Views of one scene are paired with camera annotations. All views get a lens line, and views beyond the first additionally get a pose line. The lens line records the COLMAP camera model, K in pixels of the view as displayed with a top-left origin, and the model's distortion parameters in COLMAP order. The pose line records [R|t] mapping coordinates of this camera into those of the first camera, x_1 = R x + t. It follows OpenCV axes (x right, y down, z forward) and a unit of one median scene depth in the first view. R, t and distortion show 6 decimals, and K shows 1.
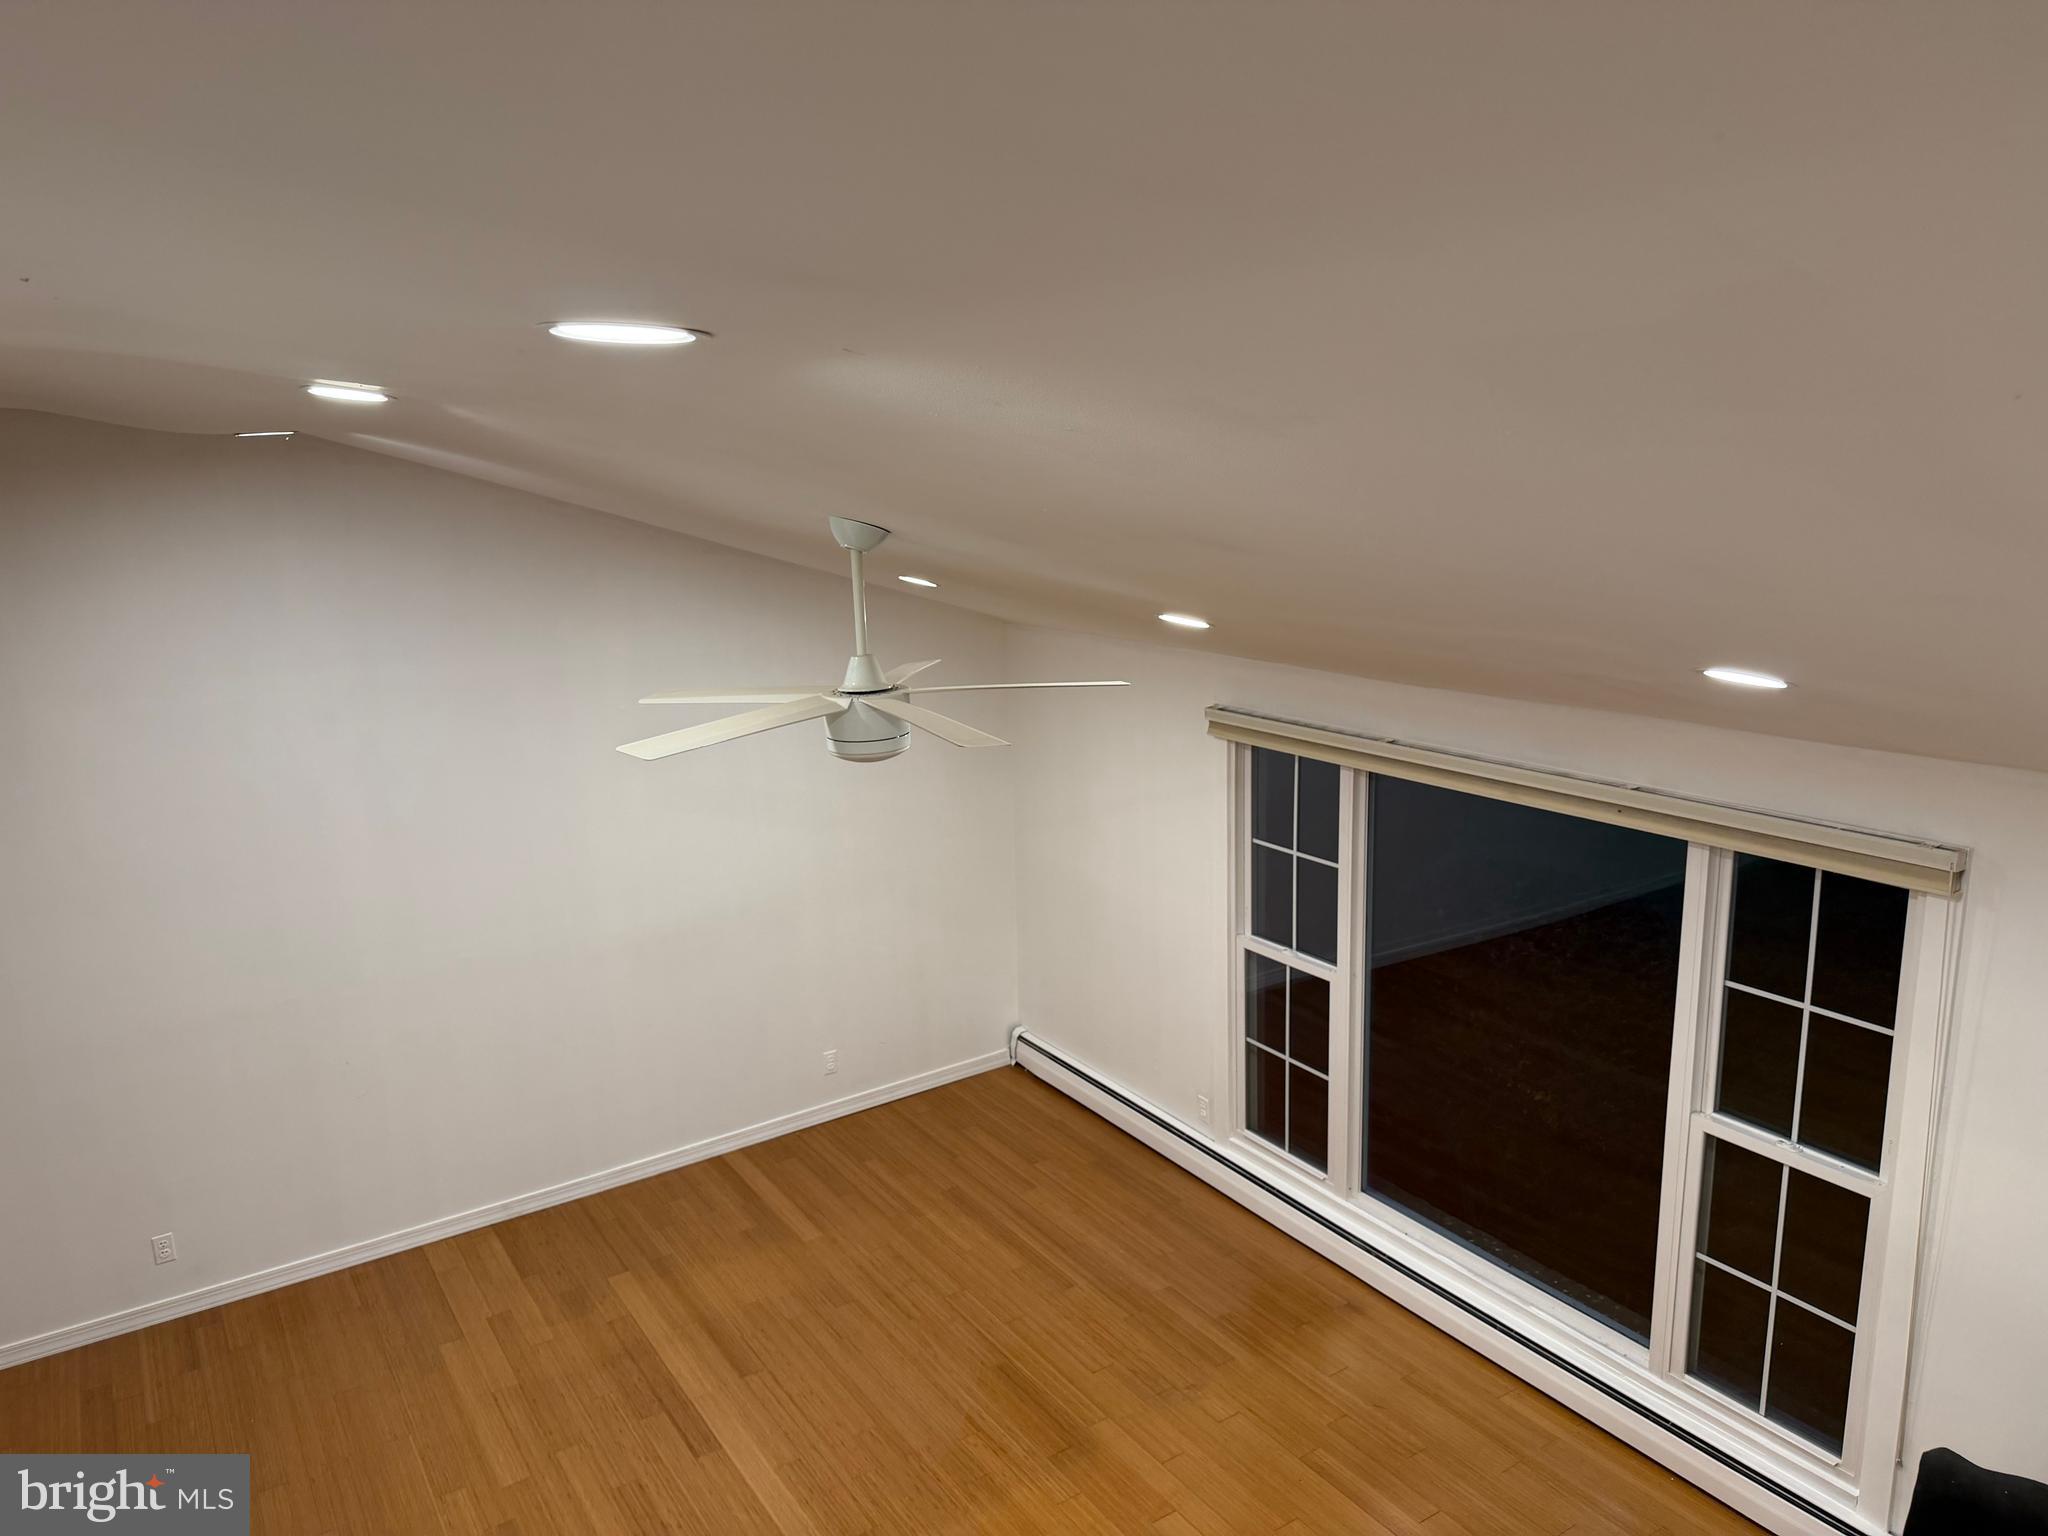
lens RADIAL K [[1432.7, 0, 1024.3], [0, 1432.7, 764.0], [0, 0, 1]] dist [0.032944, -0.037649]
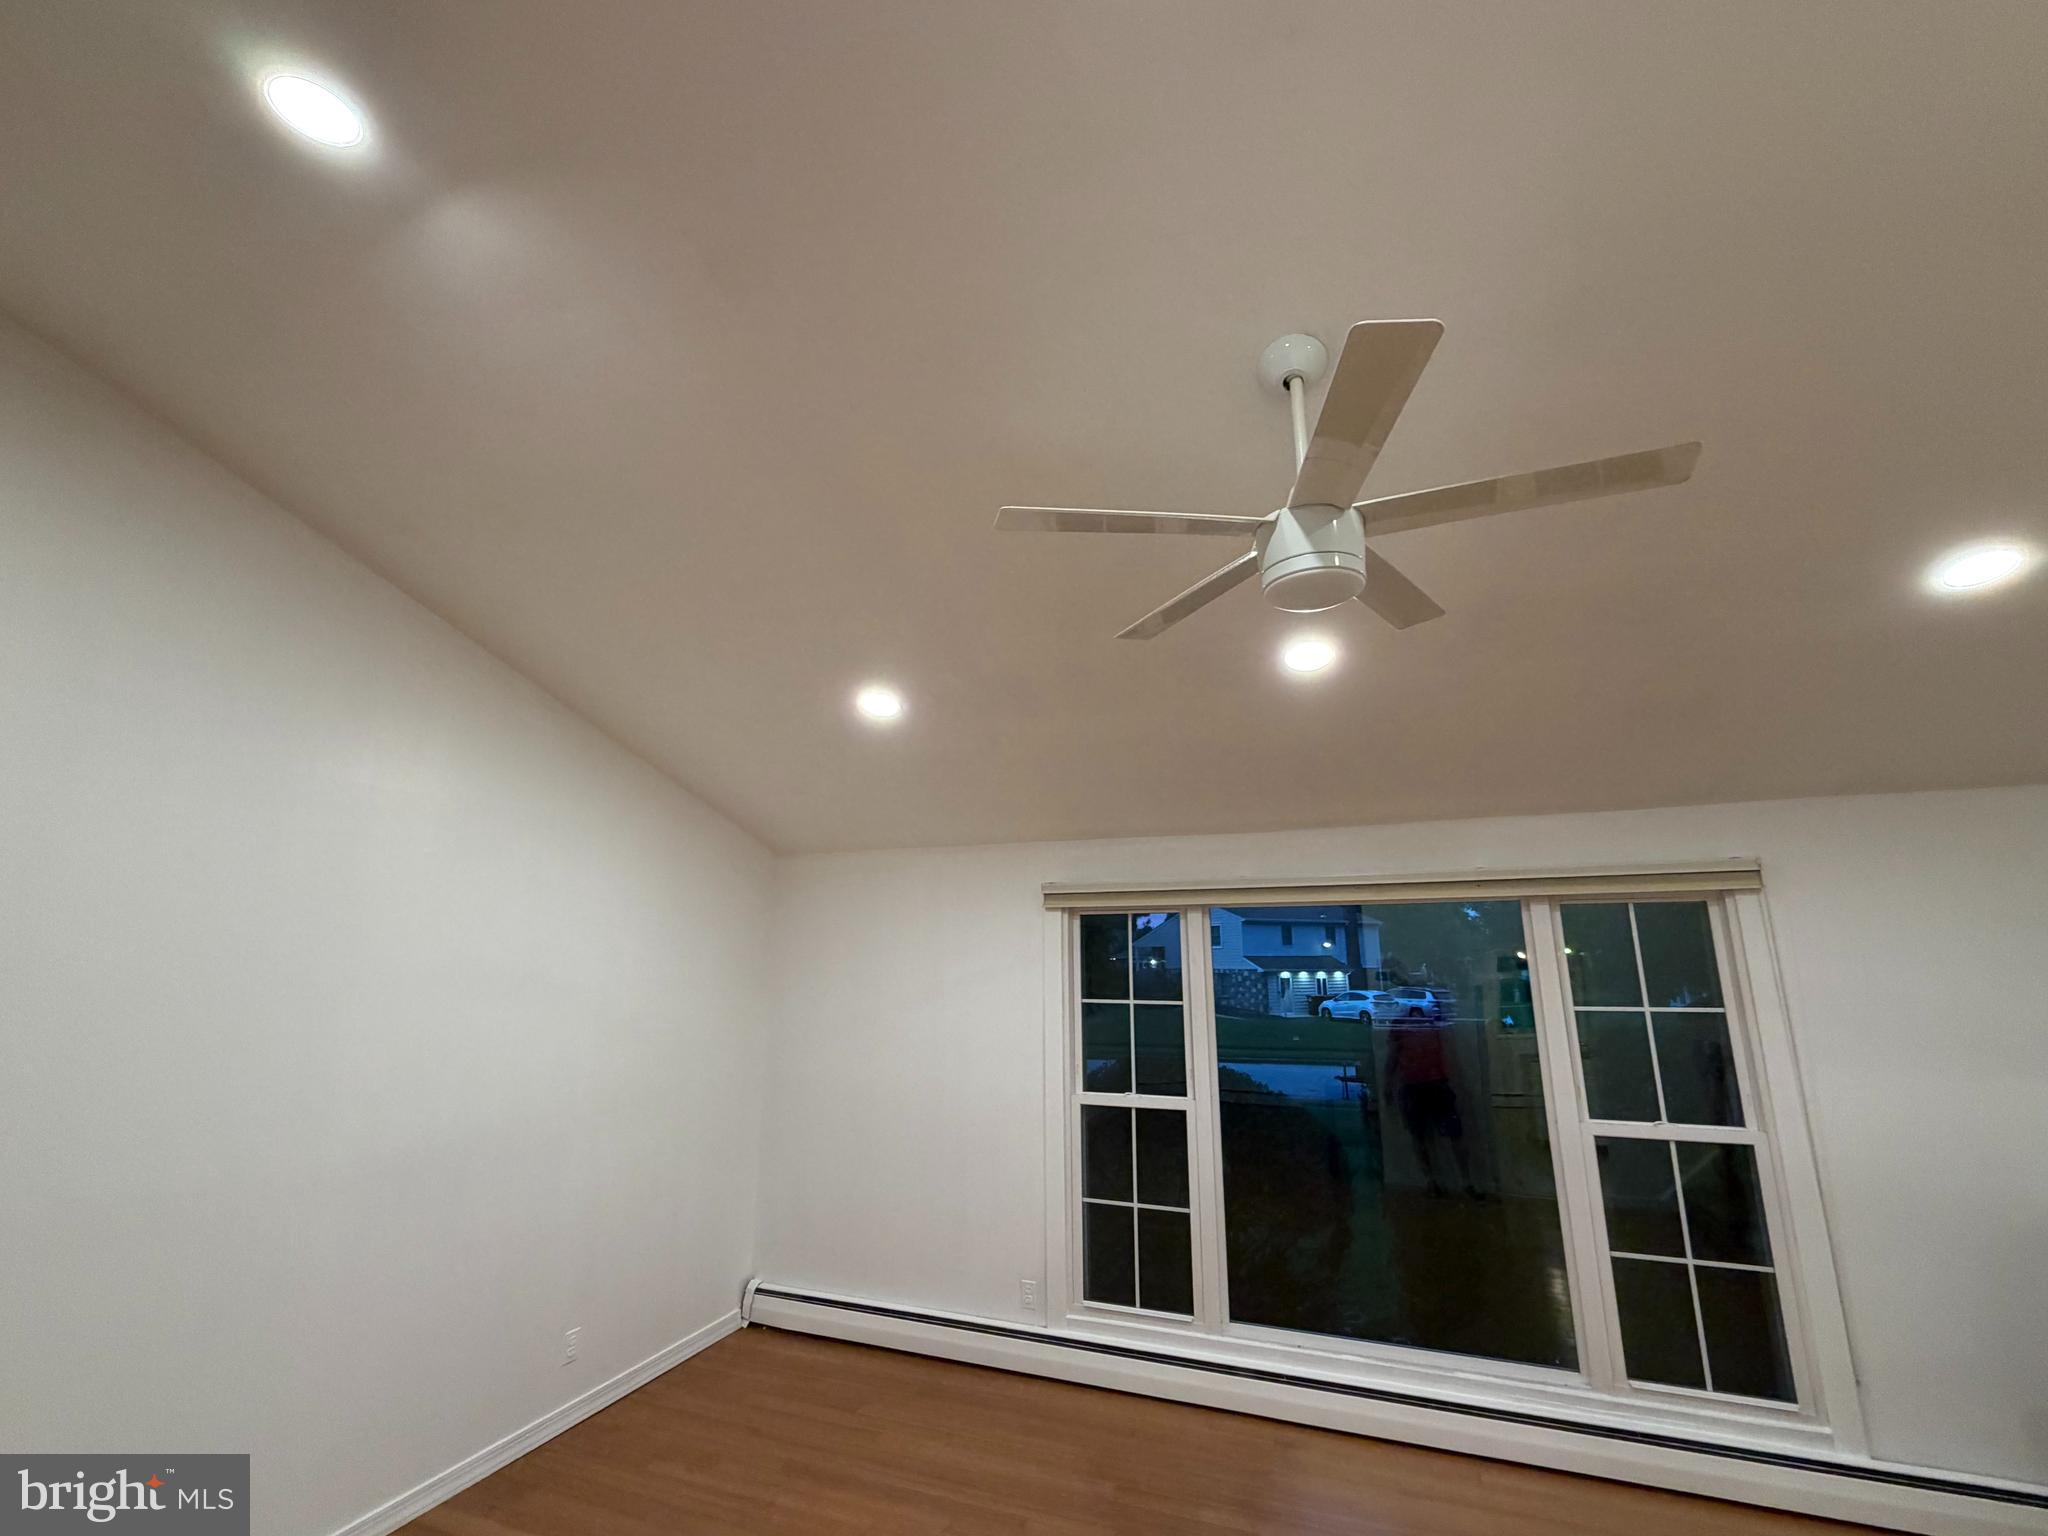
lens RADIAL K [[865.4, 0, 1028.0], [0, 865.4, 773.8], [0, 0, 1]] dist [-0.001113, 0.000154]
pose [[0.819592, 0.146333, 0.553945, -0.294013], [0.102459, 0.913816, -0.392992, 0.158942], [-0.563712, 0.378850, 0.733963, 0.453898]]
